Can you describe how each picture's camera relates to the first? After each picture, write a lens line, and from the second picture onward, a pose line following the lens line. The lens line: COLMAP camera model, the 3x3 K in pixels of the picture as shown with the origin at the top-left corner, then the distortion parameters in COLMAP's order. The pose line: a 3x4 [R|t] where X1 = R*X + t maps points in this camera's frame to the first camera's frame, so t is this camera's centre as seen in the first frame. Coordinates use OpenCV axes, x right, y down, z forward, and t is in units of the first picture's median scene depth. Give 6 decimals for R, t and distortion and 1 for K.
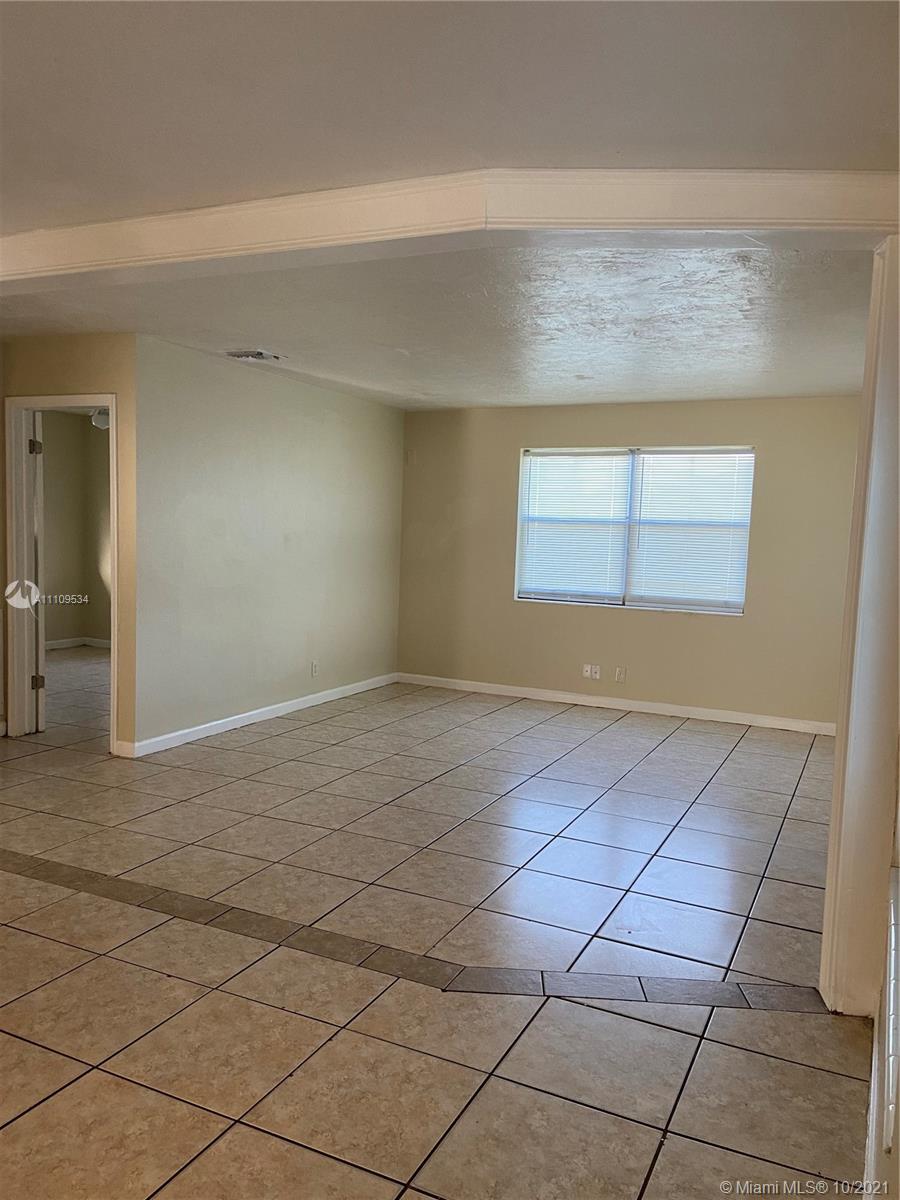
lens RADIAL K [[898.6, 0, 452.5], [0, 898.6, 605.2], [0, 0, 1]] dist [0.124264, -0.150032]
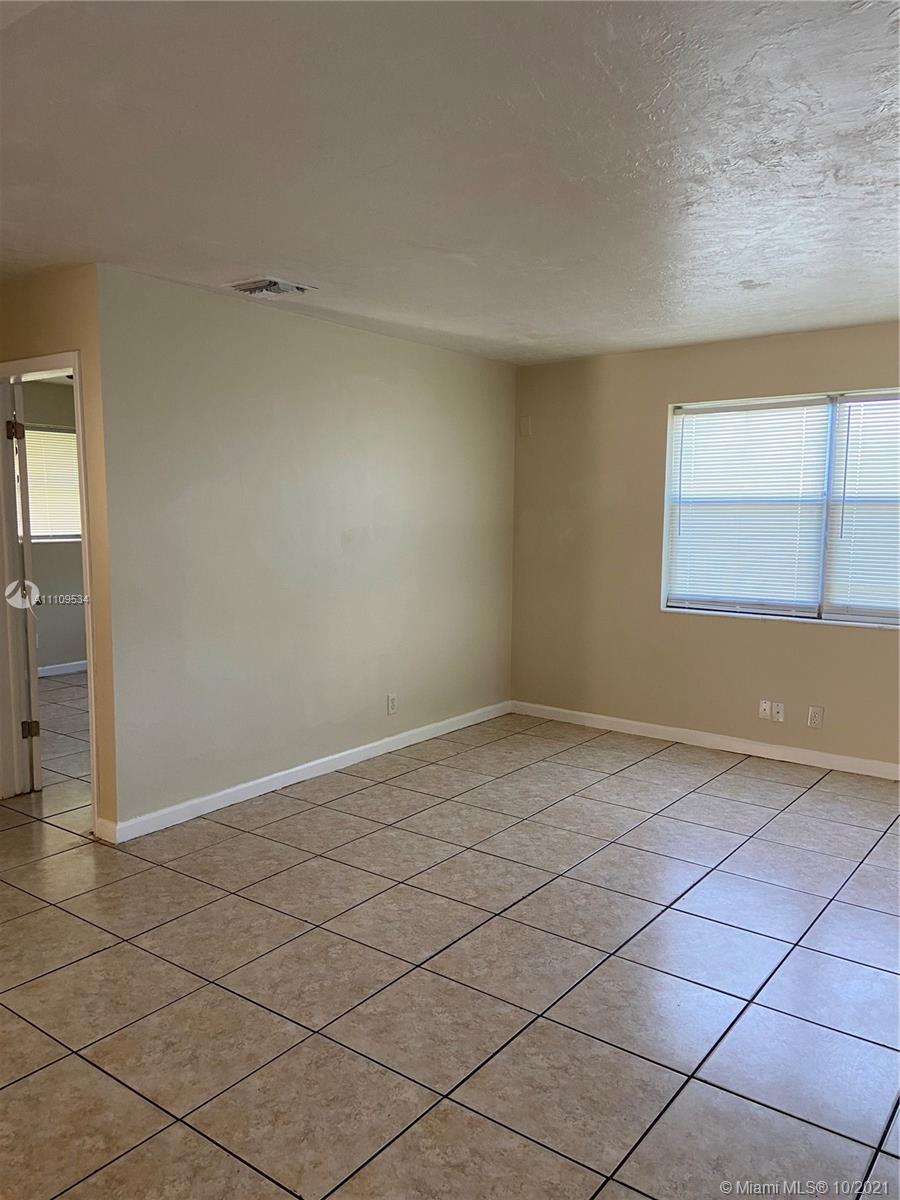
lens RADIAL K [[898.6, 0, 452.5], [0, 898.6, 605.2], [0, 0, 1]] dist [0.124264, -0.150032]
pose [[0.980511, -0.006947, -0.196342, 0.065435], [0.011007, 0.999747, 0.019592, -0.037281], [0.196156, -0.021371, 0.980340, 0.328294]]
